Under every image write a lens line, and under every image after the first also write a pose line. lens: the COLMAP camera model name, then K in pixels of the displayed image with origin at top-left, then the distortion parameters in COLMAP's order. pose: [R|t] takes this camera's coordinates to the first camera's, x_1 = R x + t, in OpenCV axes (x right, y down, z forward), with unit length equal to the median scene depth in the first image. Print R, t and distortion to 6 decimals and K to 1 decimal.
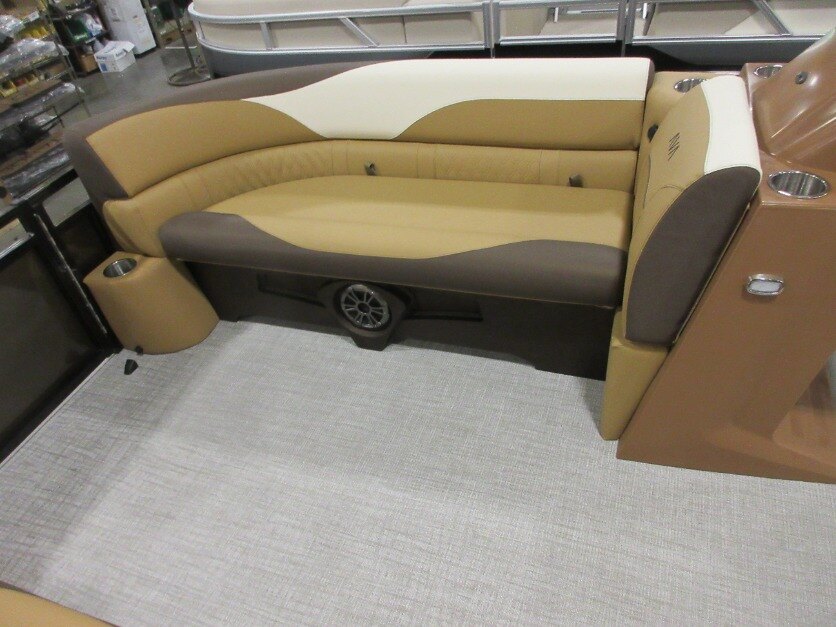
lens RADIAL K [[635.1, 0, 416.2], [0, 635.1, 317.9], [0, 0, 1]] dist [0.002307, -0.001228]
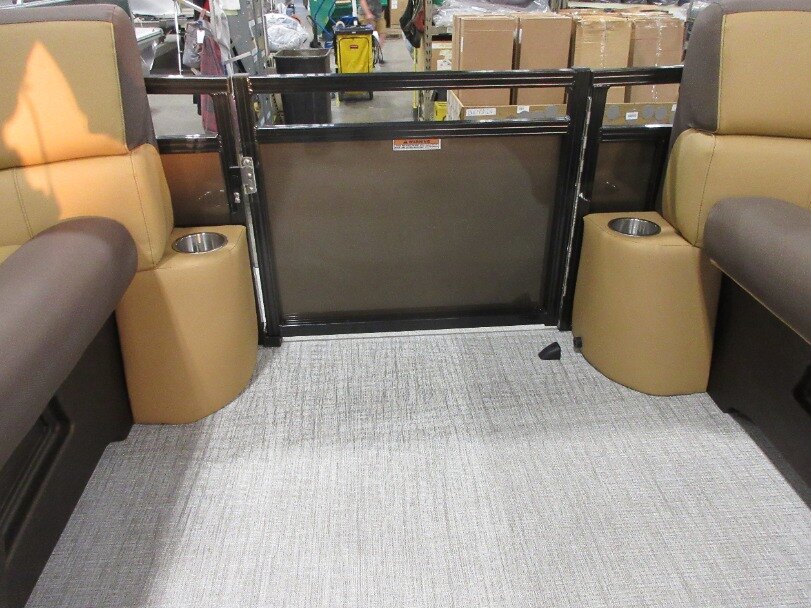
lens RADIAL K [[616.1, 0, 403.8], [0, 616.1, 308.3], [0, 0, 1]] dist [0.002307, -0.001228]
pose [[0.401833, 0.553716, -0.729335, -0.053402], [-0.611538, 0.755092, 0.236339, -0.021012], [0.681580, 0.351047, 0.642040, 0.465995]]
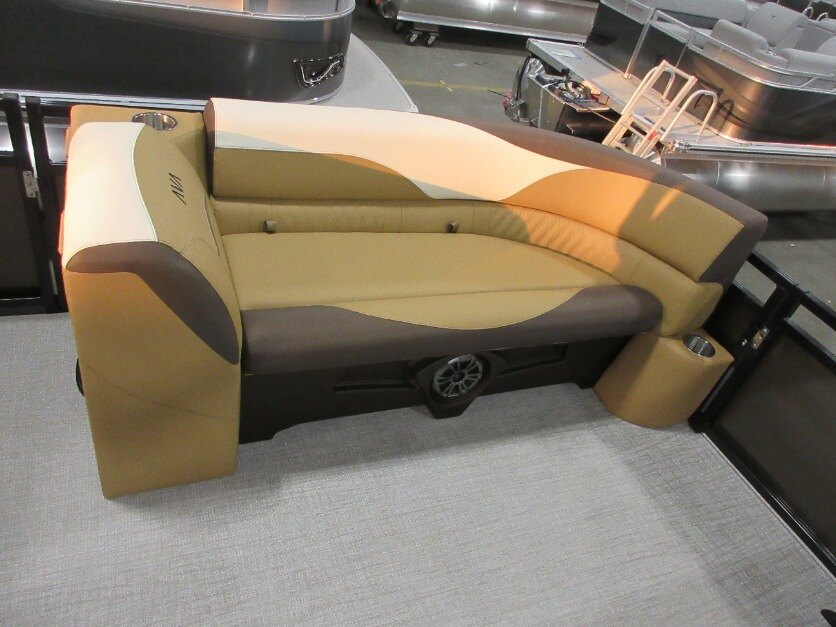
lens RADIAL K [[627.7, 0, 420.9], [0, 627.7, 296.1], [0, 0, 1]] dist [-0.002072, -0.002015]
pose [[-0.744466, 0.367060, -0.557706, 0.233834], [-0.510031, 0.226391, 0.829828, -0.421935], [0.430857, 0.902227, 0.018671, 0.422170]]
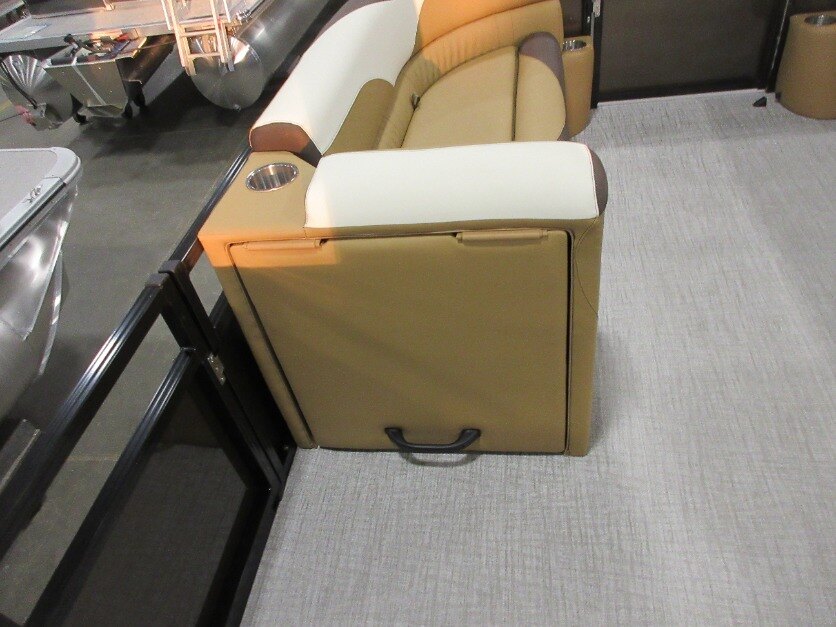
lens RADIAL K [[623.8, 0, 415.3], [0, 623.8, 314.0], [0, 0, 1]] dist [-0.001950, 0.000437]
pose [[0.232802, 0.715683, -0.658484, 0.498887], [-0.521870, 0.663278, 0.536390, 0.053387], [0.820643, 0.218771, 0.527906, -0.090626]]
